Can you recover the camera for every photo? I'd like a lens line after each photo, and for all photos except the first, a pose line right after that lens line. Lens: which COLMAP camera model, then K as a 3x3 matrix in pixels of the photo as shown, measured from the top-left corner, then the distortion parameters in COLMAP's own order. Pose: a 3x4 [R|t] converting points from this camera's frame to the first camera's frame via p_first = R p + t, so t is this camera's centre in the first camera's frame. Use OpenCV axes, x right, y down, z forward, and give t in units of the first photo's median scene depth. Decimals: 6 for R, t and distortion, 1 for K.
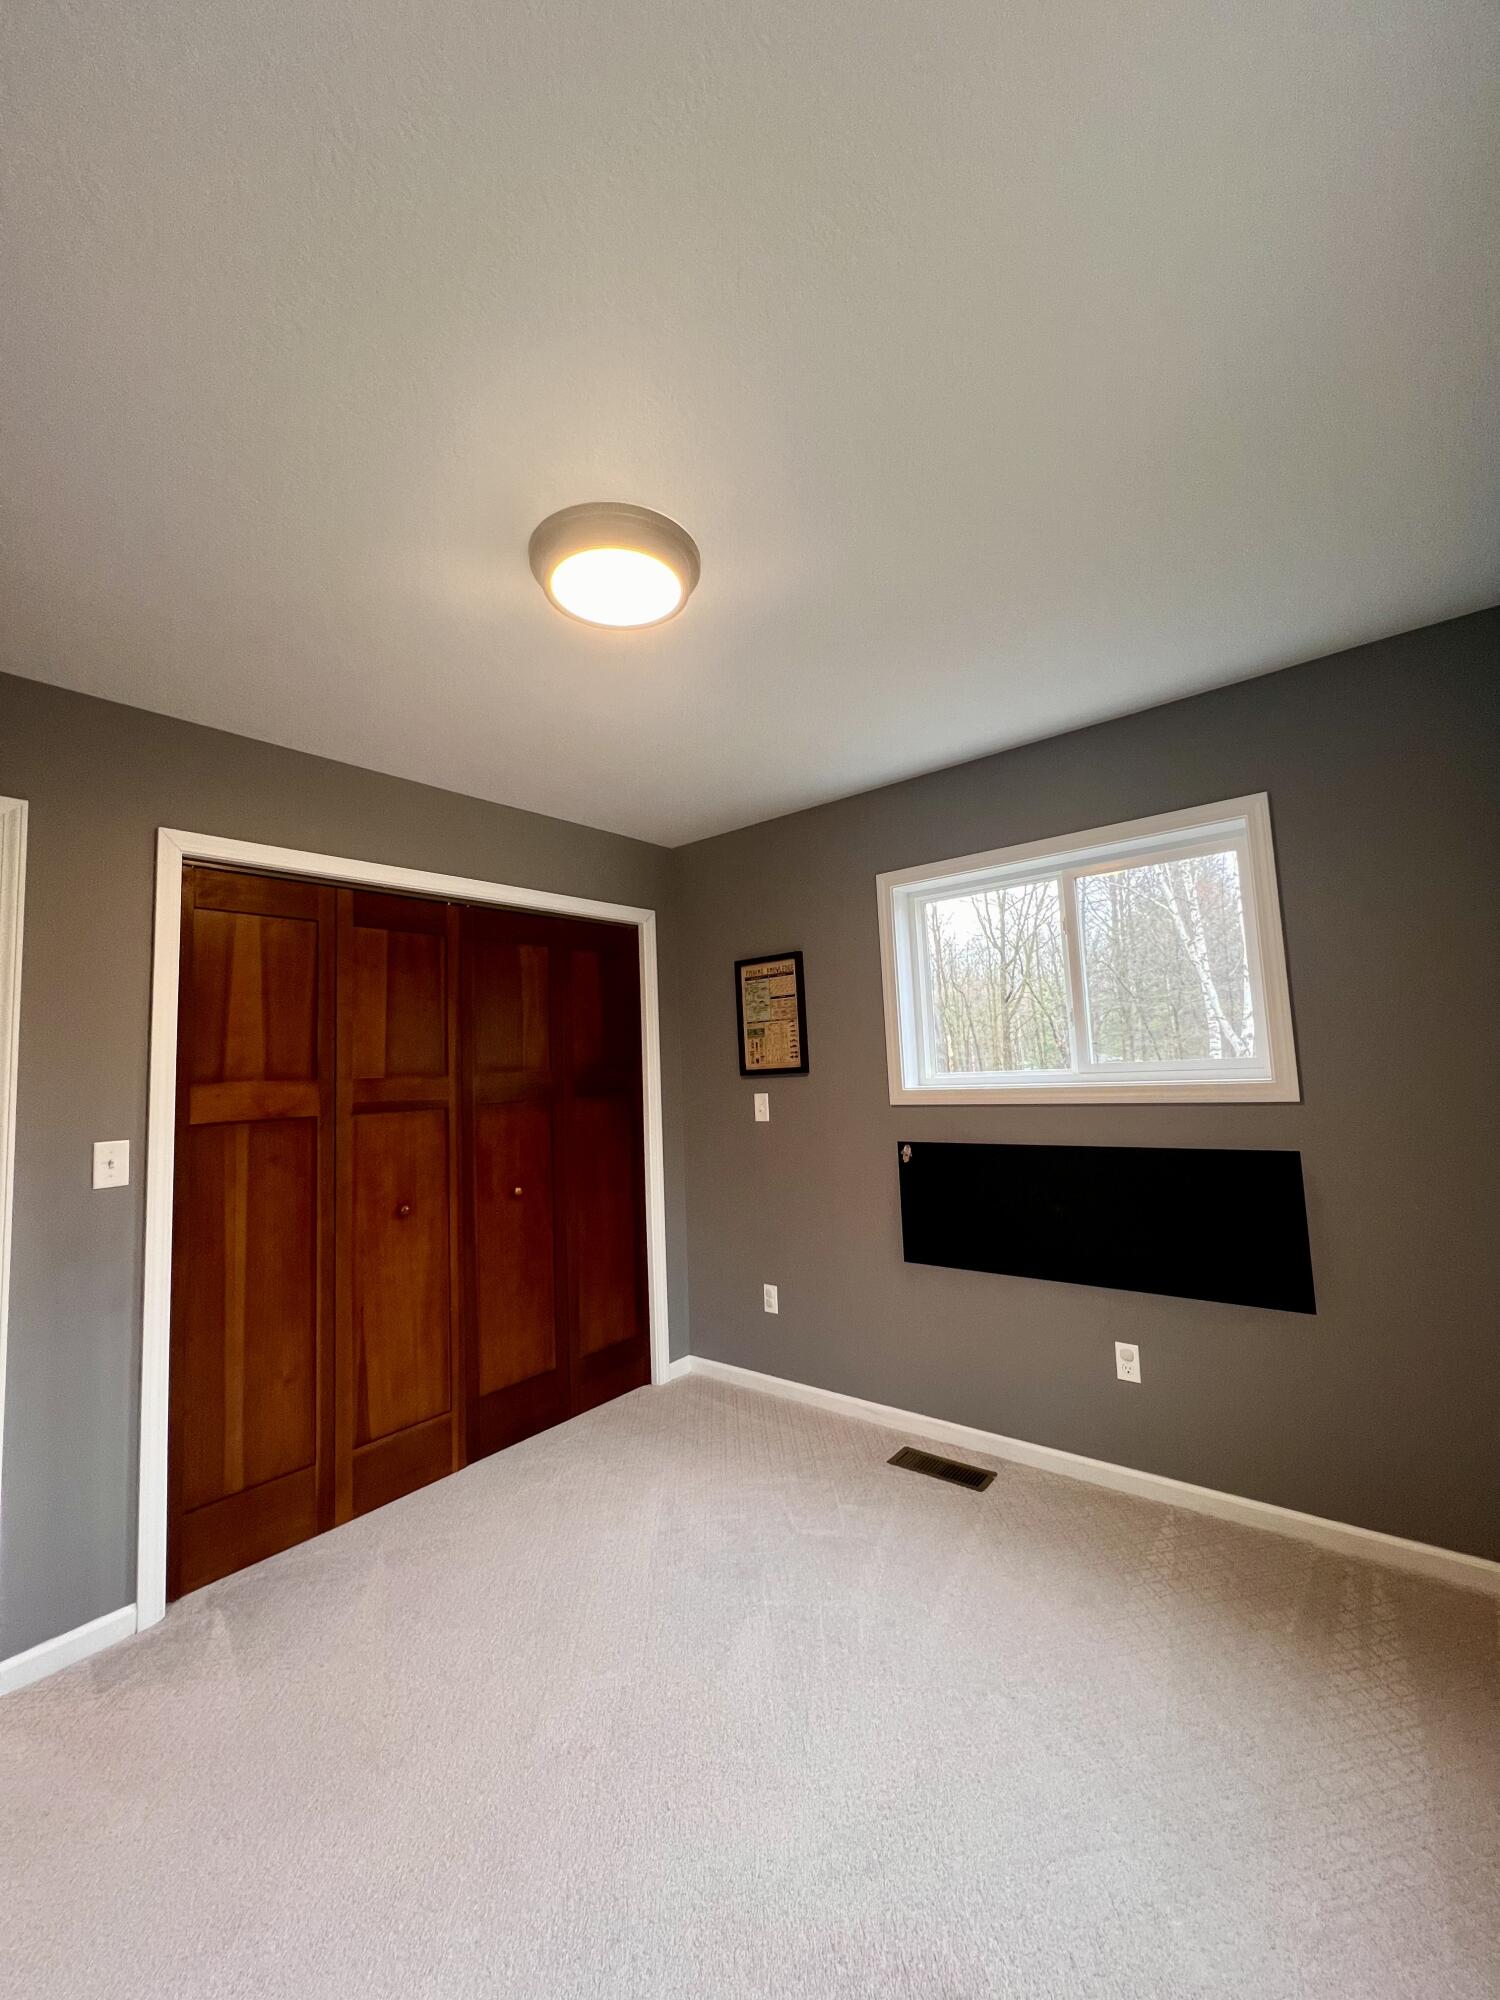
lens RADIAL K [[797.9, 0, 756.9], [0, 797.9, 999.5], [0, 0, 1]] dist [-0.002922, 0.000993]
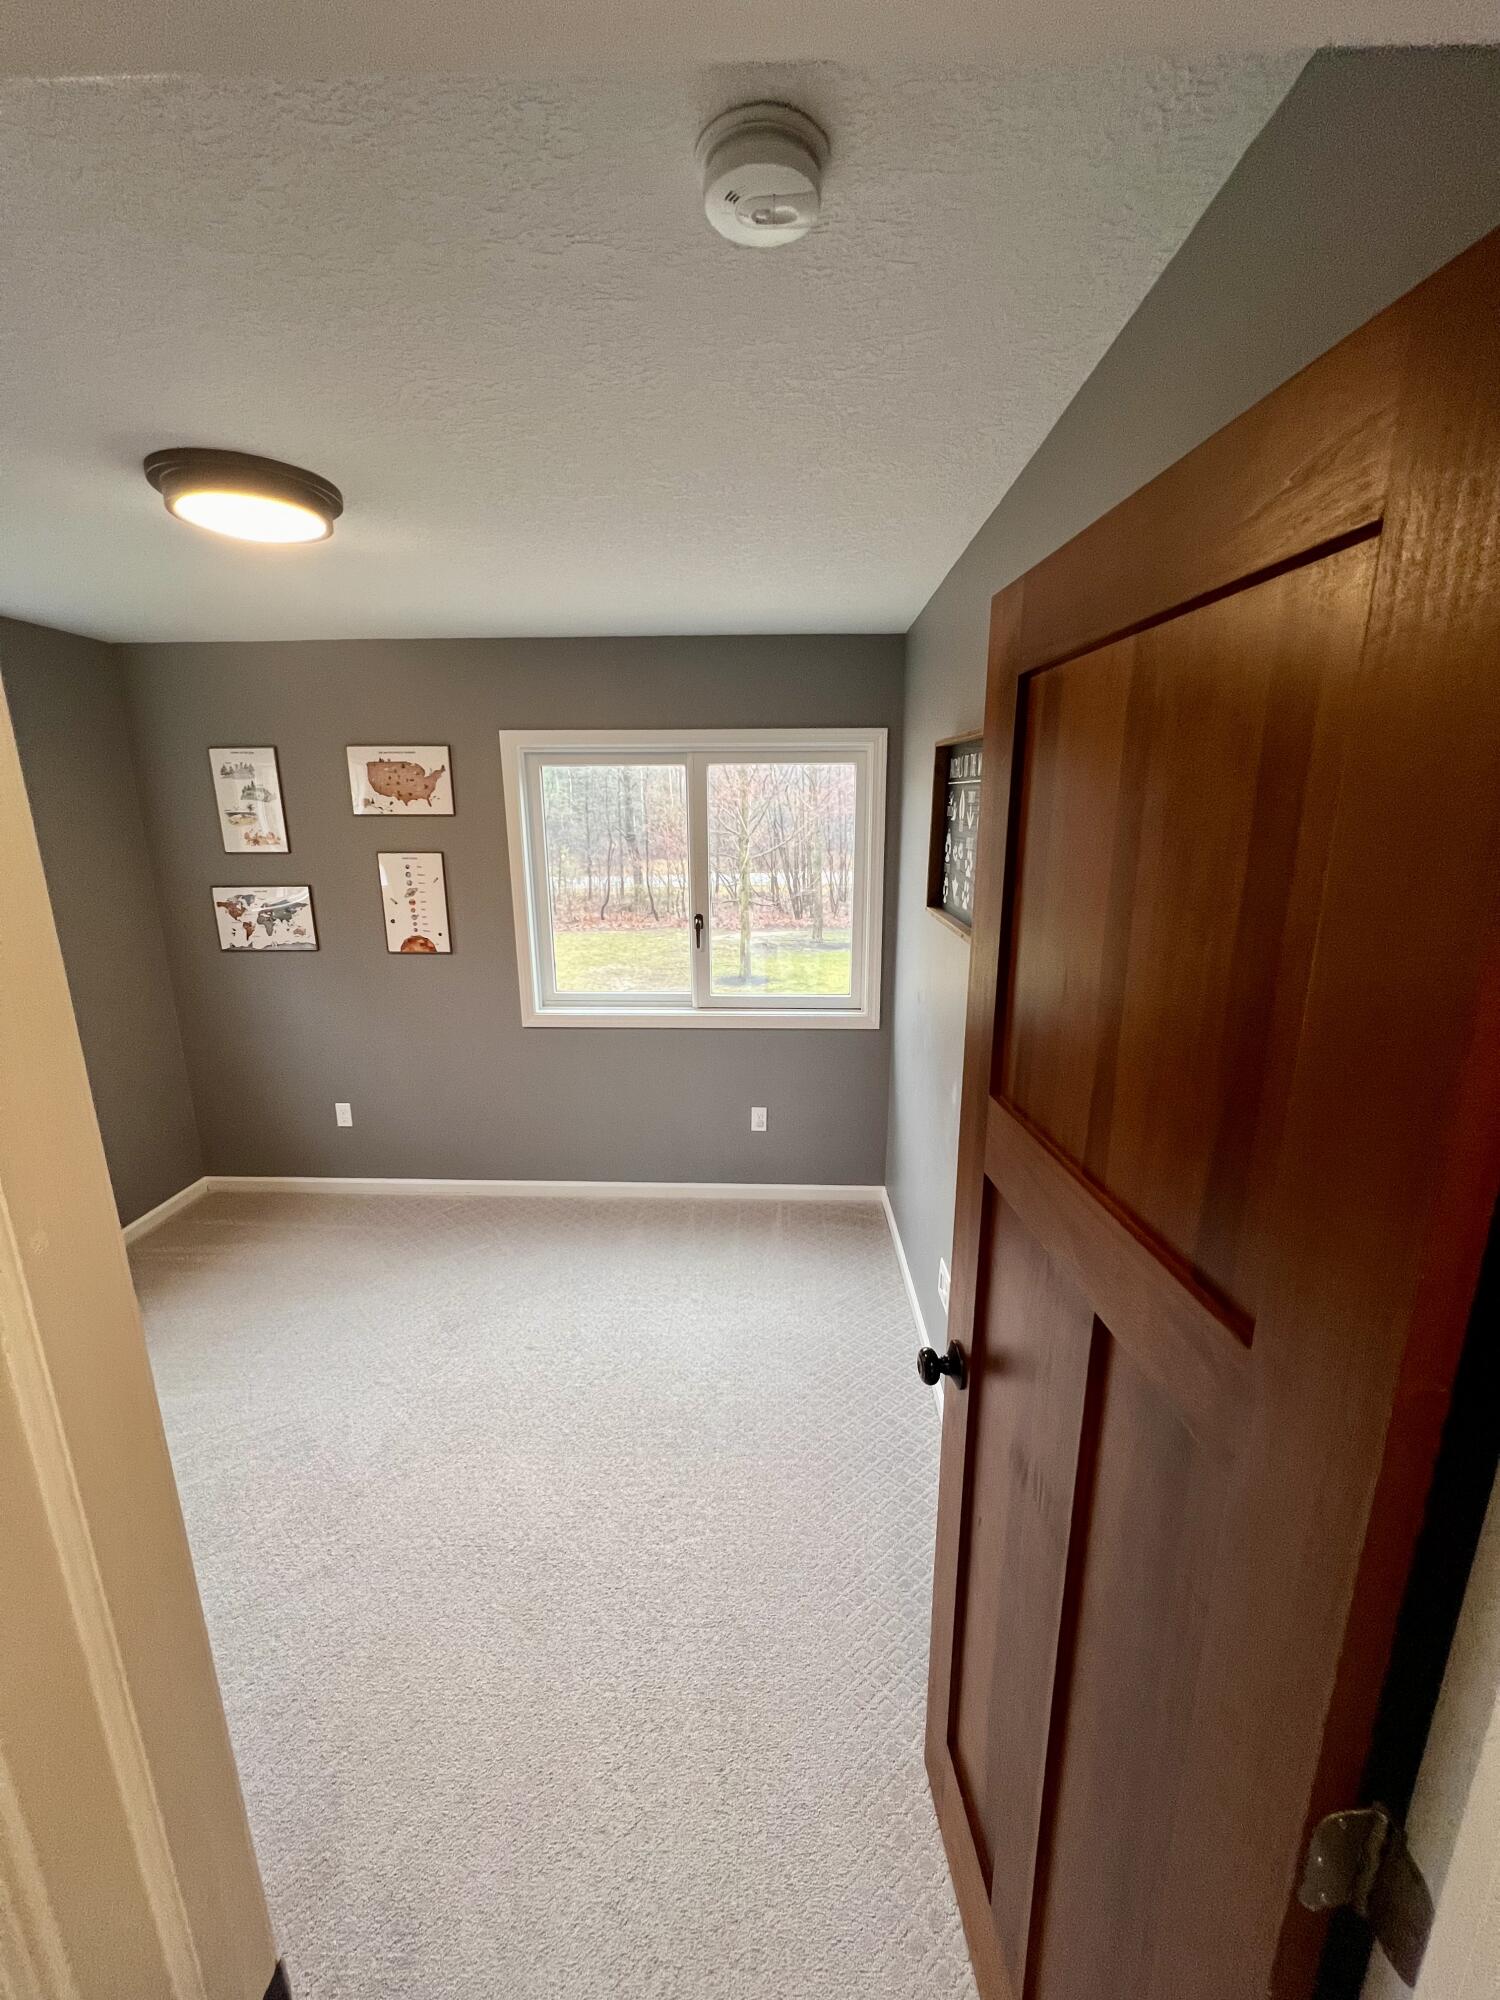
lens RADIAL K [[797.9, 0, 754.9], [0, 797.9, 997.3], [0, 0, 1]] dist [-0.002922, 0.000993]
pose [[-0.600197, -0.138934, 0.787693, -0.829212], [-0.040965, 0.988846, 0.143200, -0.051259], [-0.798802, 0.053681, -0.599194, 0.652090]]
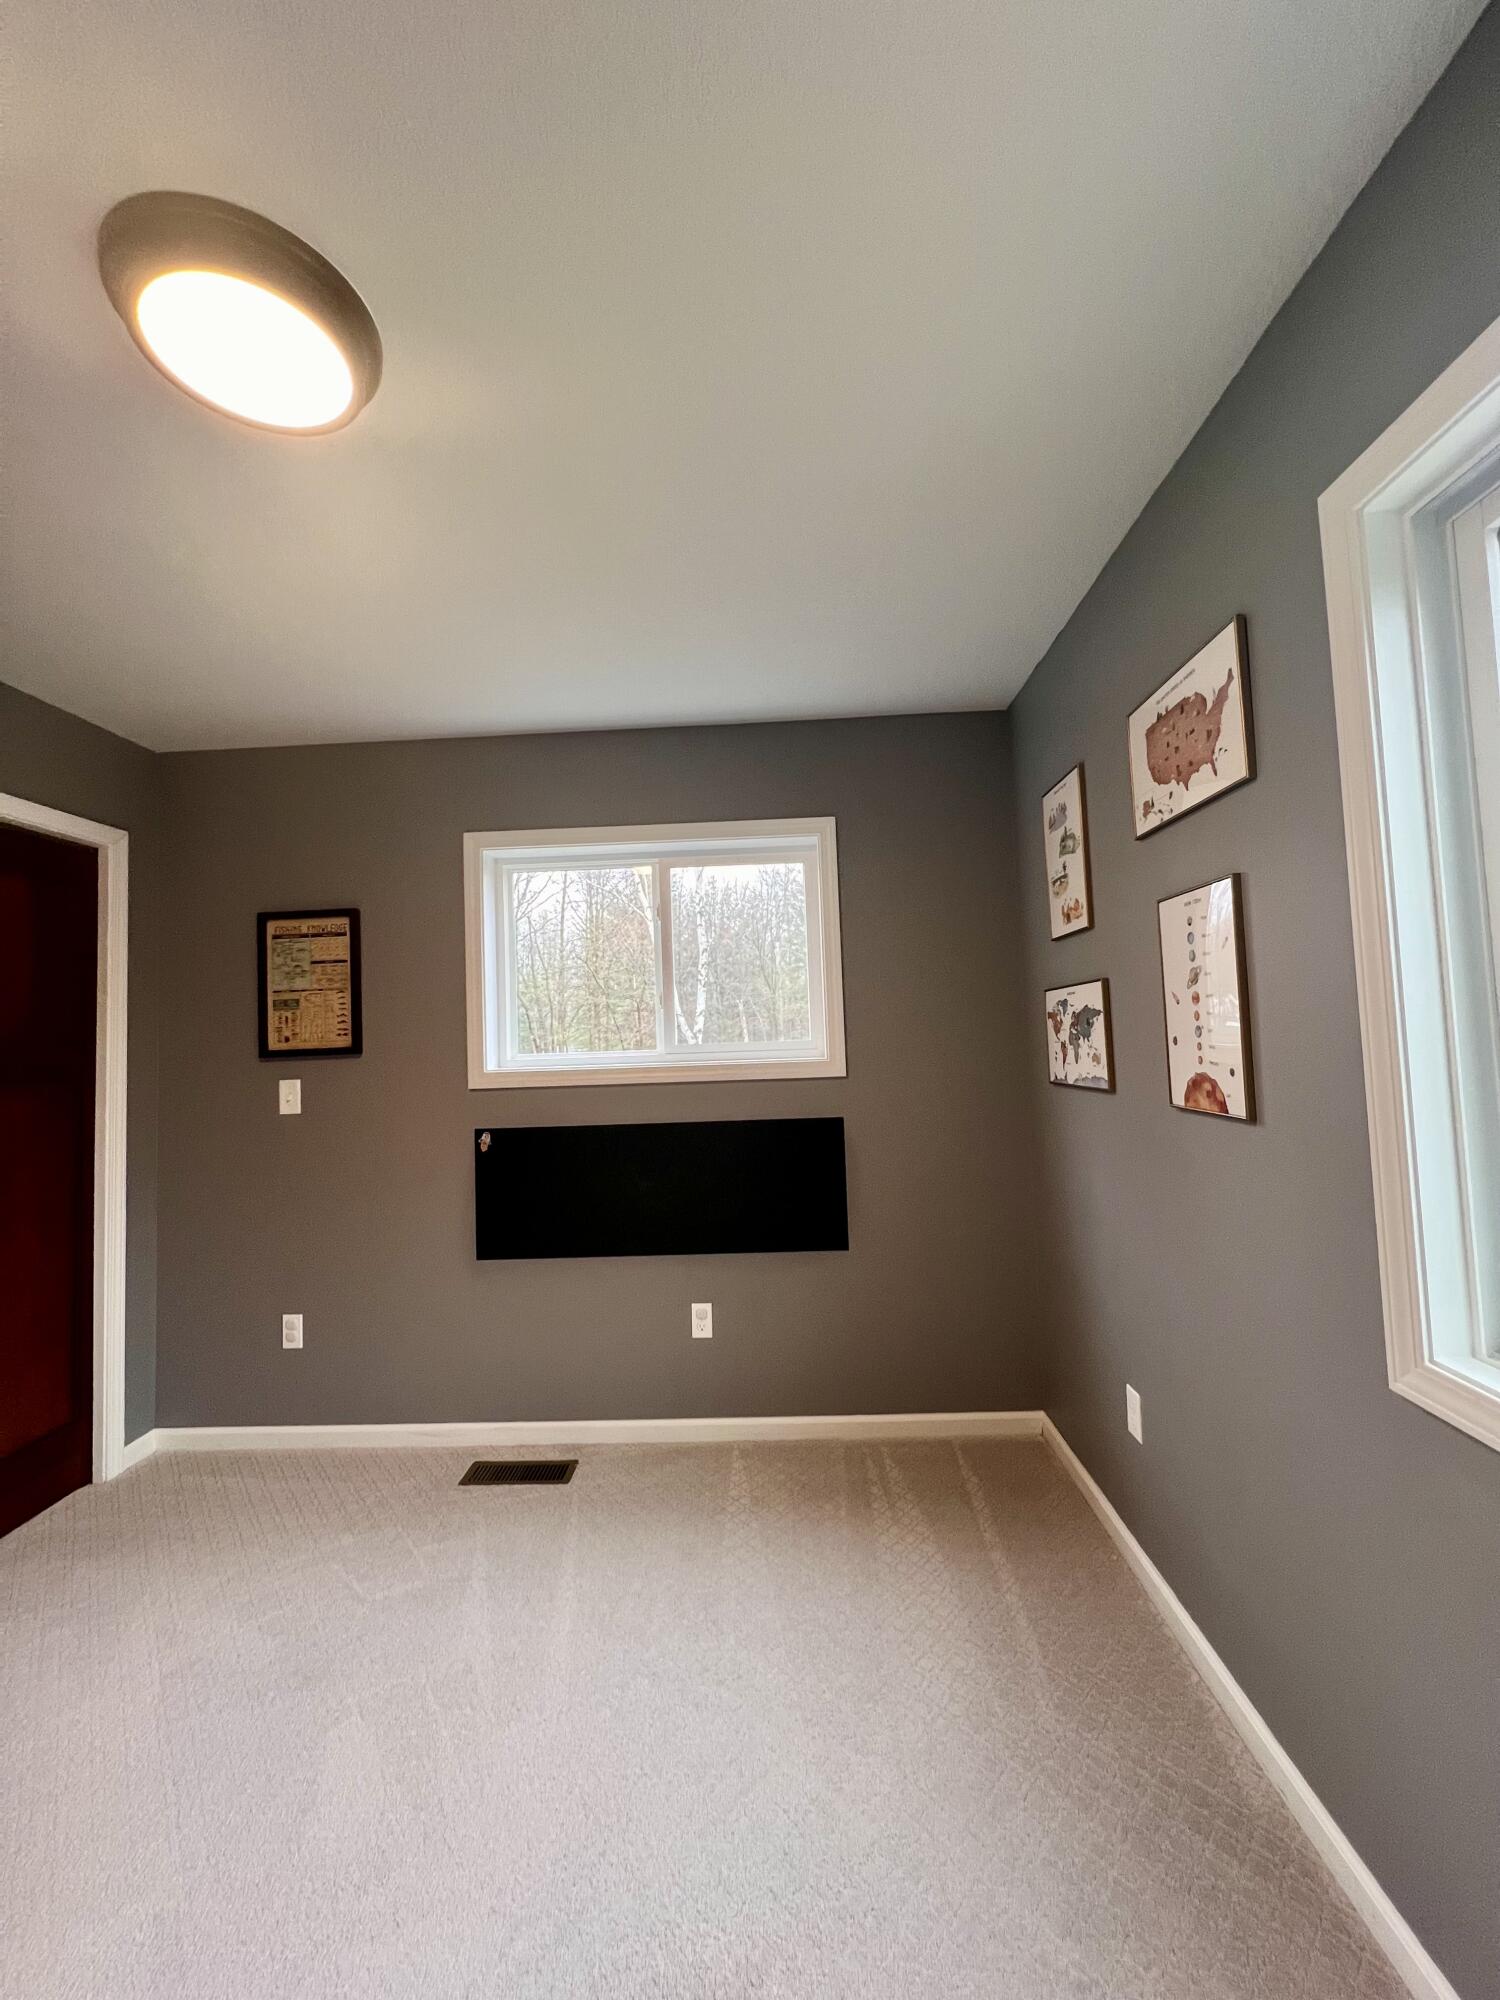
lens RADIAL K [[797.9, 0, 758.8], [0, 797.9, 998.7], [0, 0, 1]] dist [-0.002922, 0.000993]
pose [[0.800373, 0.046708, 0.597680, -0.119740], [-0.052877, 0.998575, -0.007229, 0.019804], [-0.597165, -0.025818, 0.801702, 0.084218]]
